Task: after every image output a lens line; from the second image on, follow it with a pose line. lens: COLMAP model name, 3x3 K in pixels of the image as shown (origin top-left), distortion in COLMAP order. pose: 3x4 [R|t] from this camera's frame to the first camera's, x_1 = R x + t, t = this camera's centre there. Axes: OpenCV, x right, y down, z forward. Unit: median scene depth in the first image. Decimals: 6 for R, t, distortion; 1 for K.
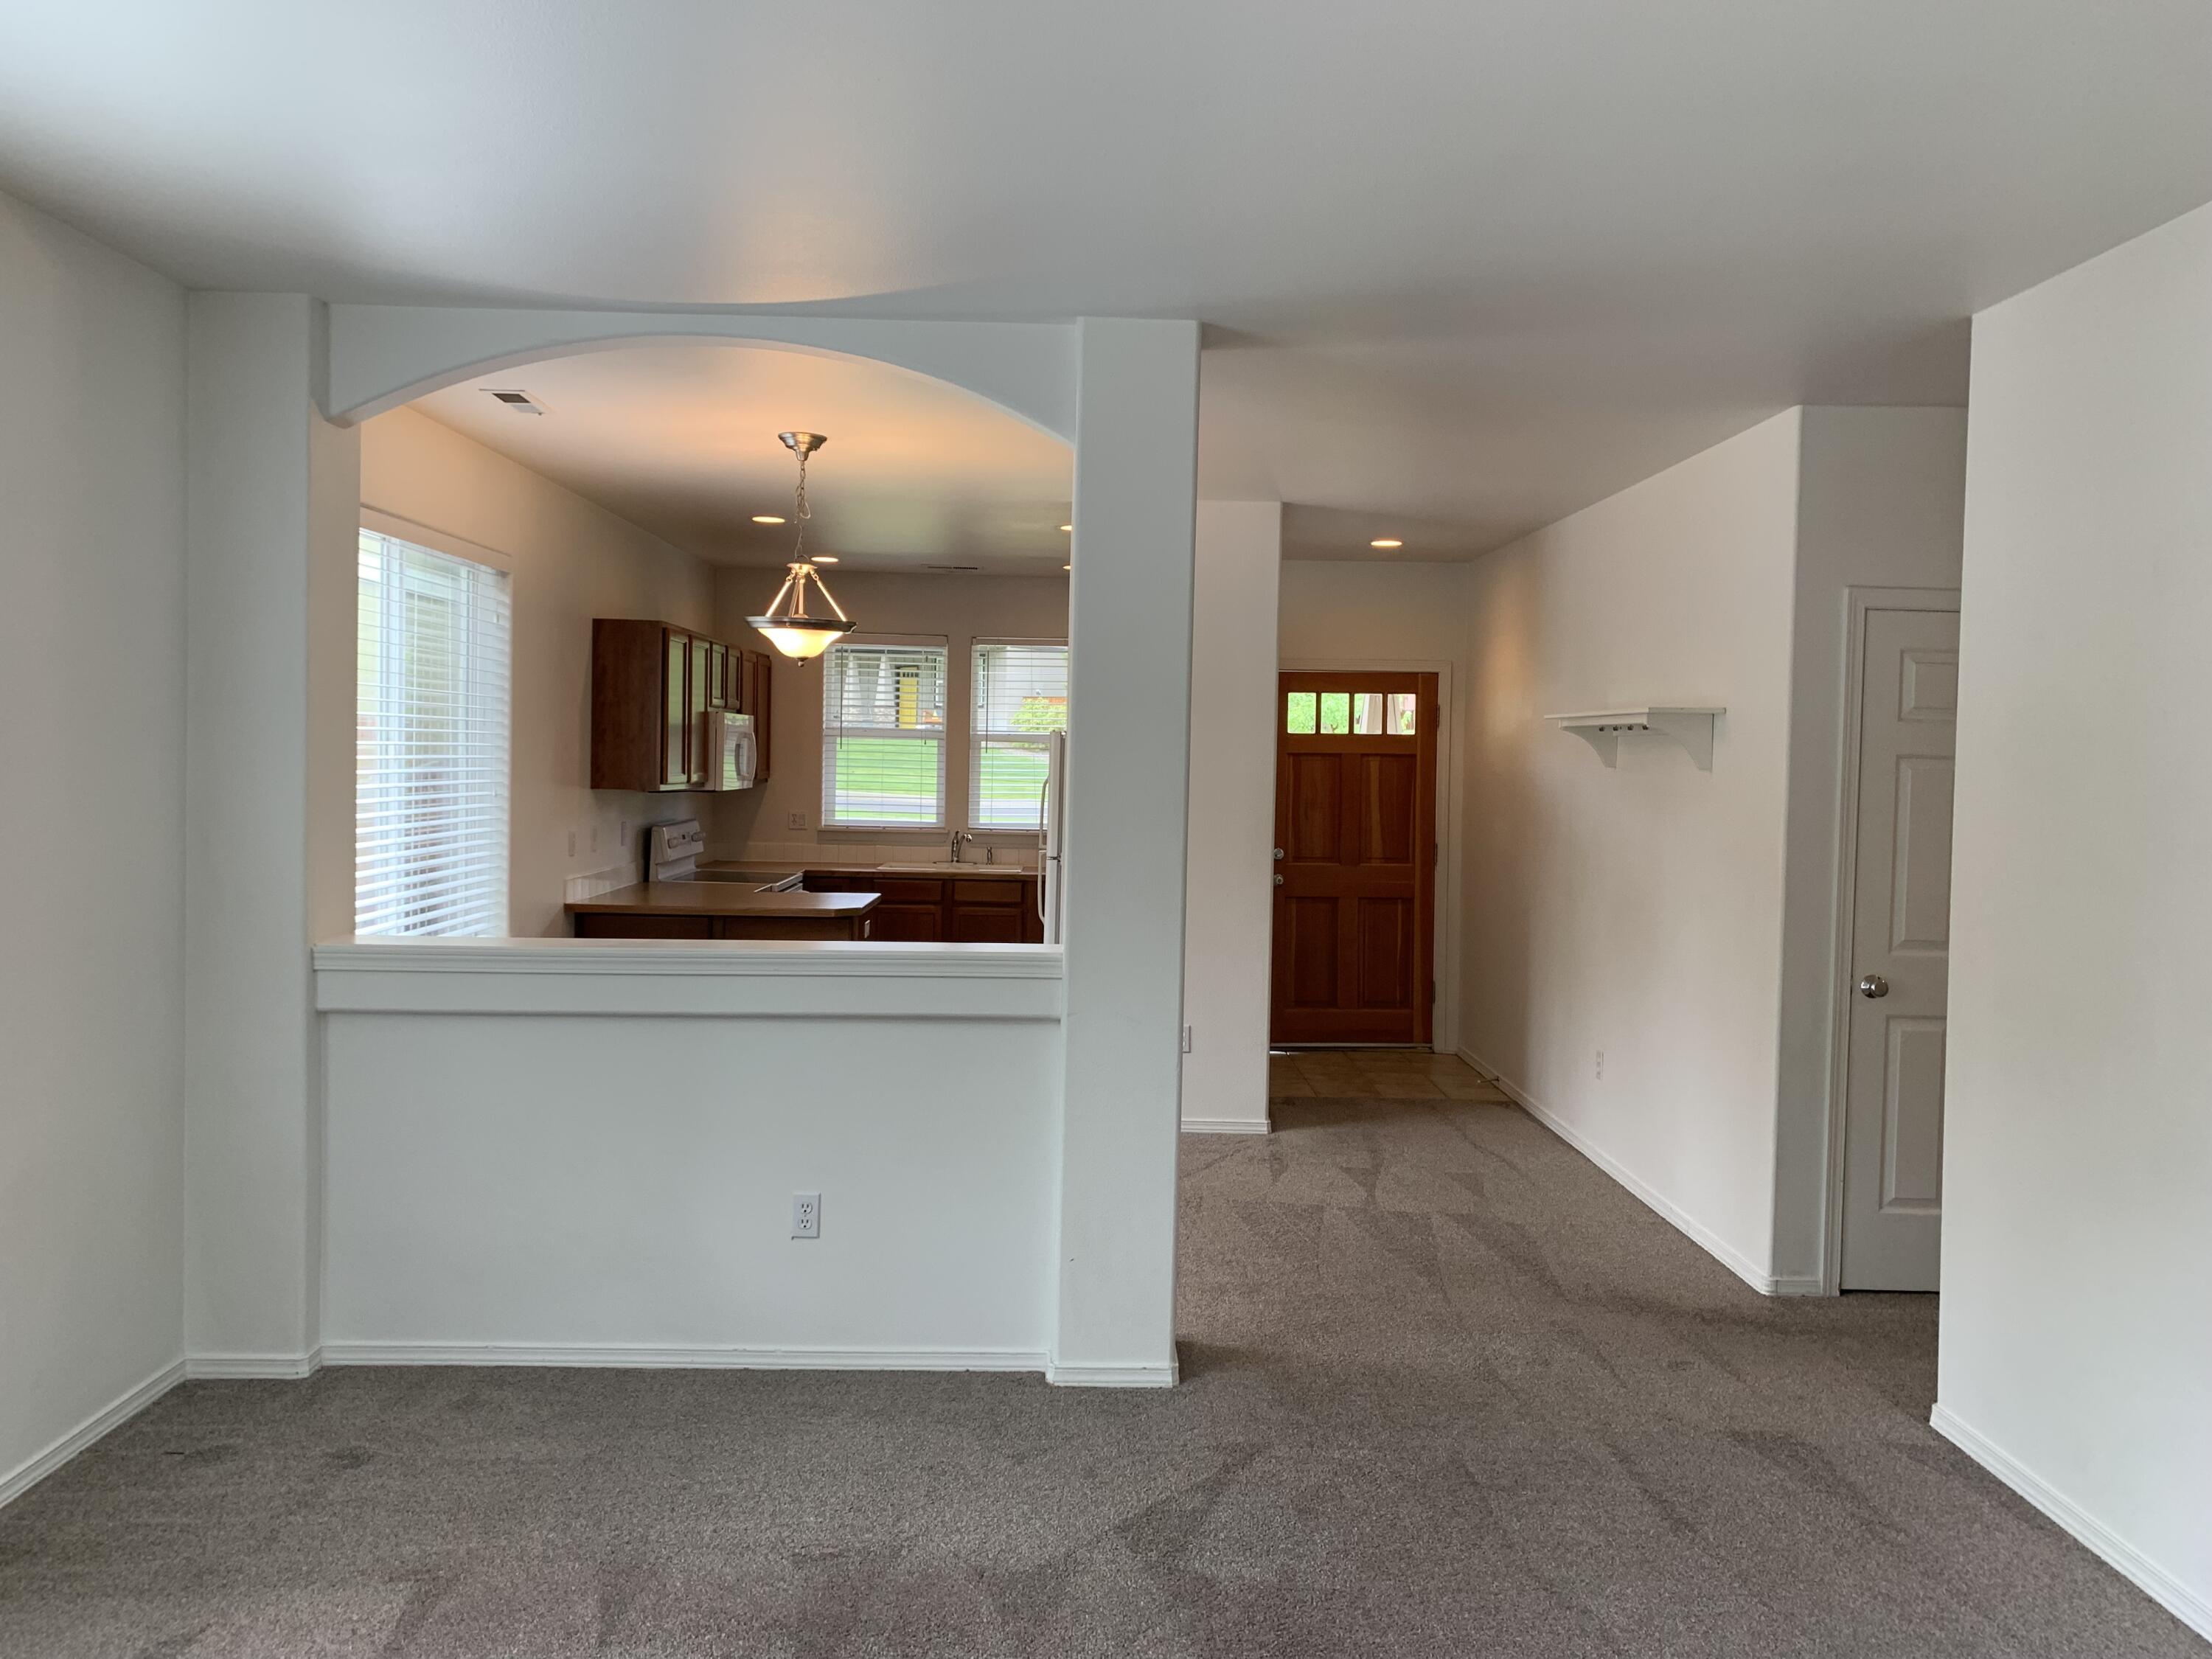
lens RADIAL K [[1705.0, 0, 1123.9], [0, 1705.0, 821.5], [0, 0, 1]] dist [0.031543, -0.030563]
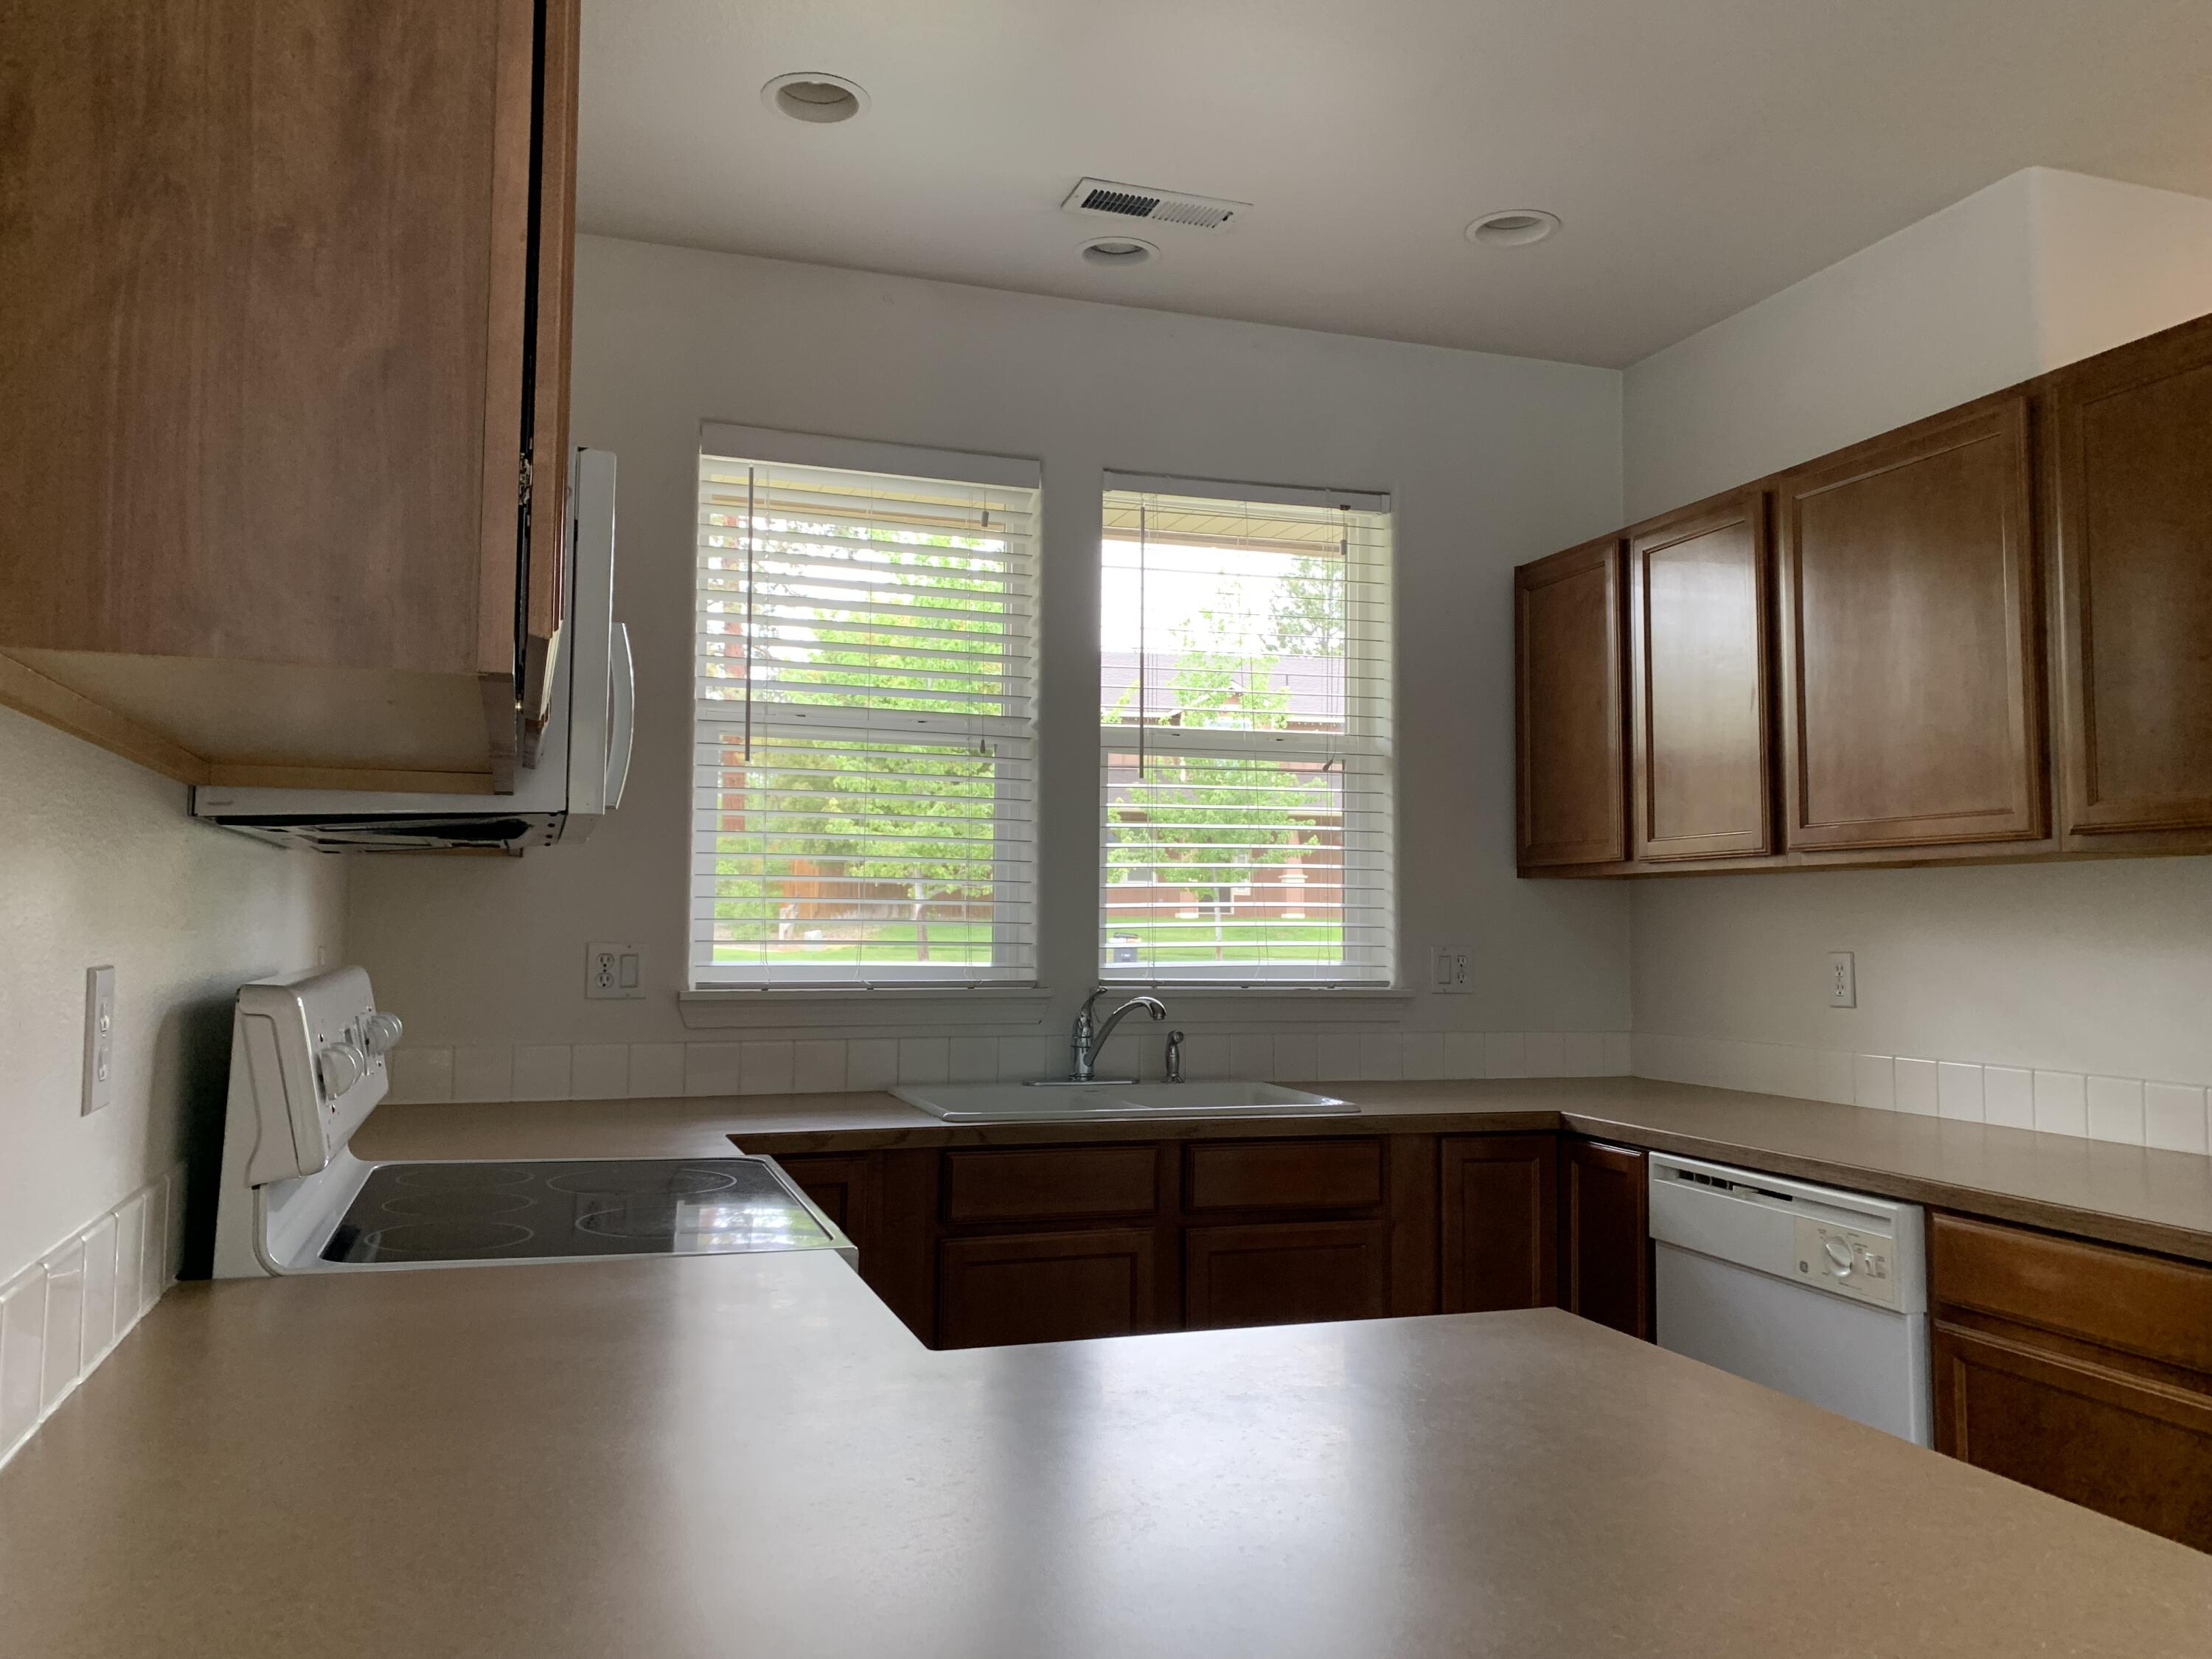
lens RADIAL K [[1705.0, 0, 1102.2], [0, 1705.0, 816.4], [0, 0, 1]] dist [0.031543, -0.030563]
pose [[0.955202, 0.006590, 0.295882, -0.392260], [0.023005, 0.995074, -0.096429, 0.007184], [-0.295060, 0.098916, 0.950345, 1.278621]]
